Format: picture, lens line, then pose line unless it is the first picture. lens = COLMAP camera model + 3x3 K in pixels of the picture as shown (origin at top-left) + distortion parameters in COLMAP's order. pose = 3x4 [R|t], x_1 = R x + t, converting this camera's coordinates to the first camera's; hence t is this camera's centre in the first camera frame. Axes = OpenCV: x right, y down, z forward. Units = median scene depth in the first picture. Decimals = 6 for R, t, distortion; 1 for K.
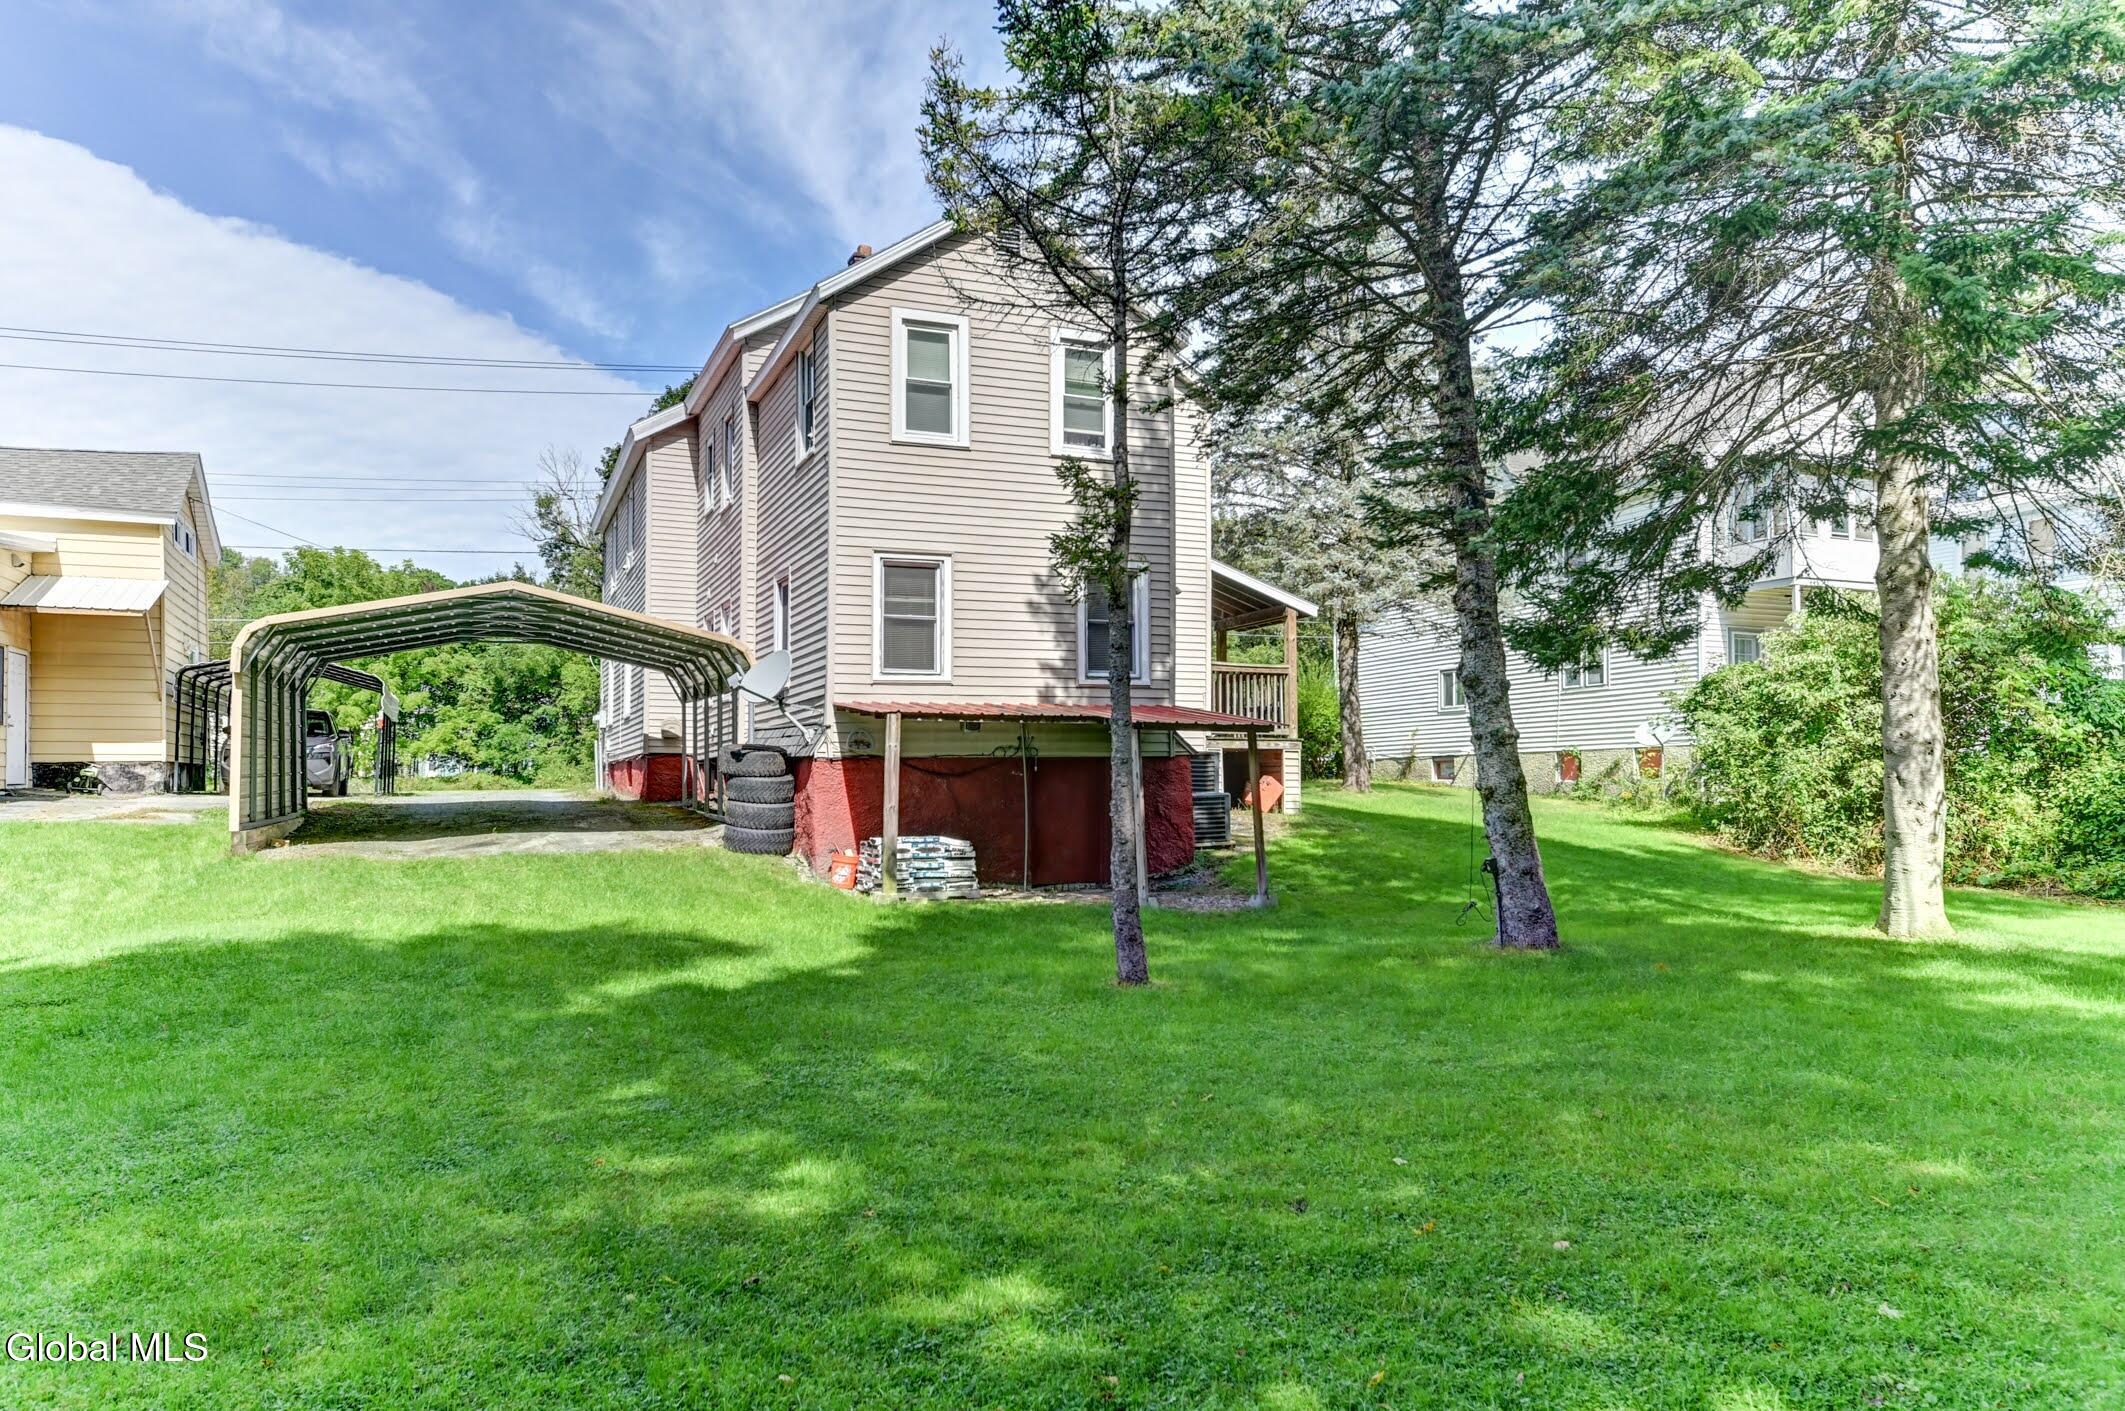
lens RADIAL K [[1442.2, 0, 1062.5], [0, 1442.2, 705.5], [0, 0, 1]] dist [0.003633, 0.005458]
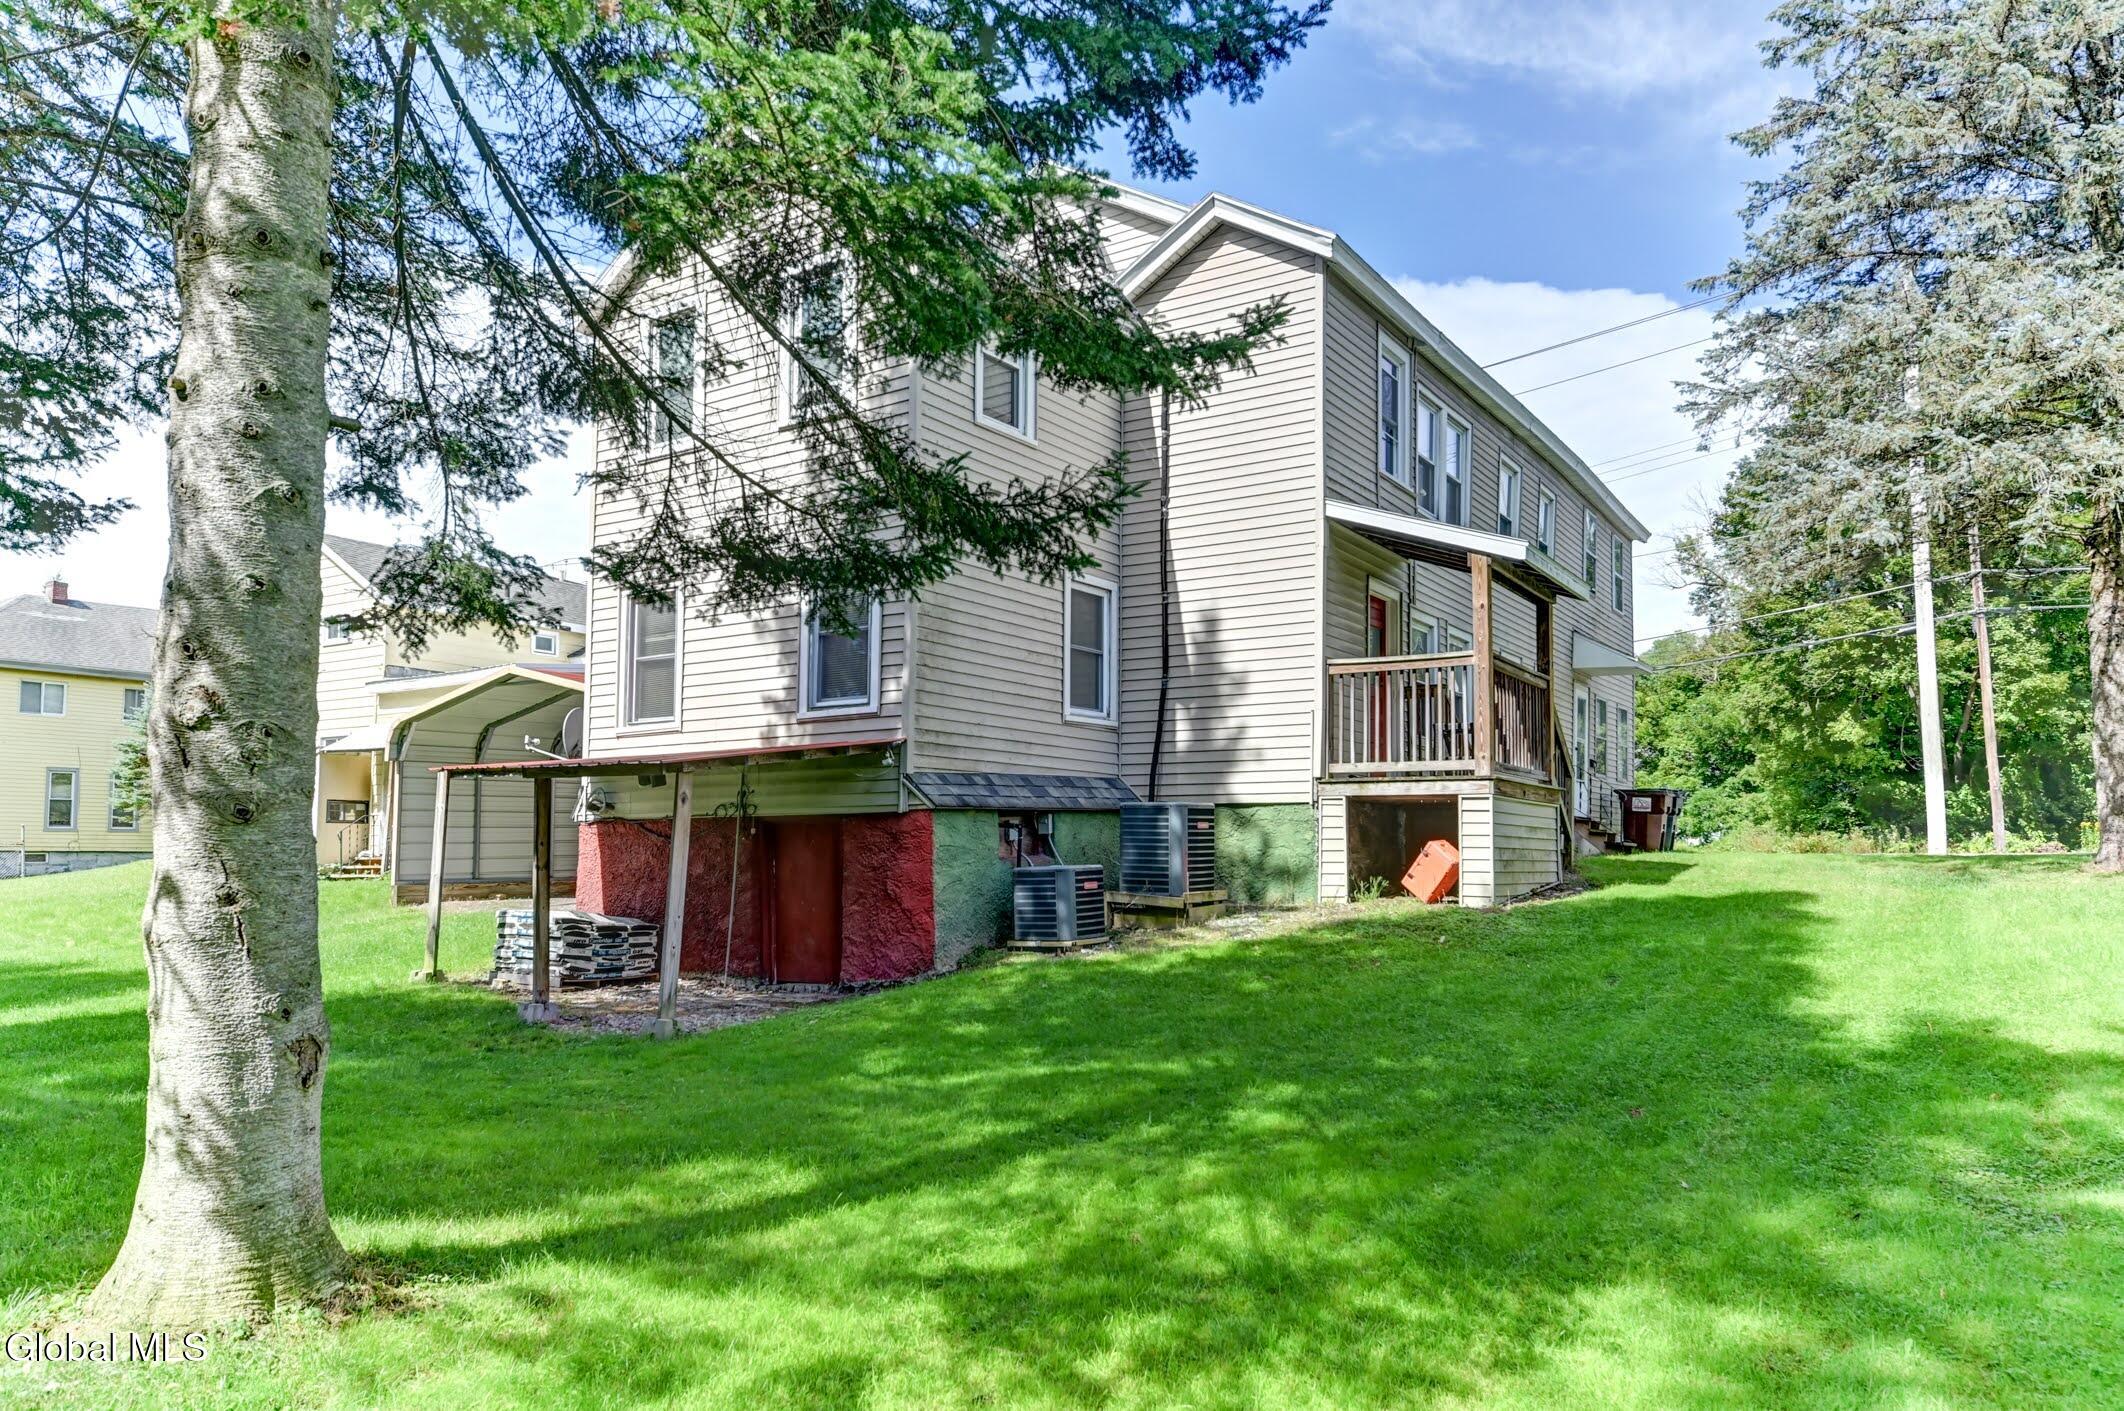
lens RADIAL K [[1441.5, 0, 1062.0], [0, 1441.5, 705.5], [0, 0, 1]] dist [0.003633, 0.005458]
pose [[0.565209, -0.080911, -0.820970, 0.710964], [0.041113, 0.996705, -0.069927, 0.036840], [0.823923, 0.005771, 0.566673, 0.685113]]
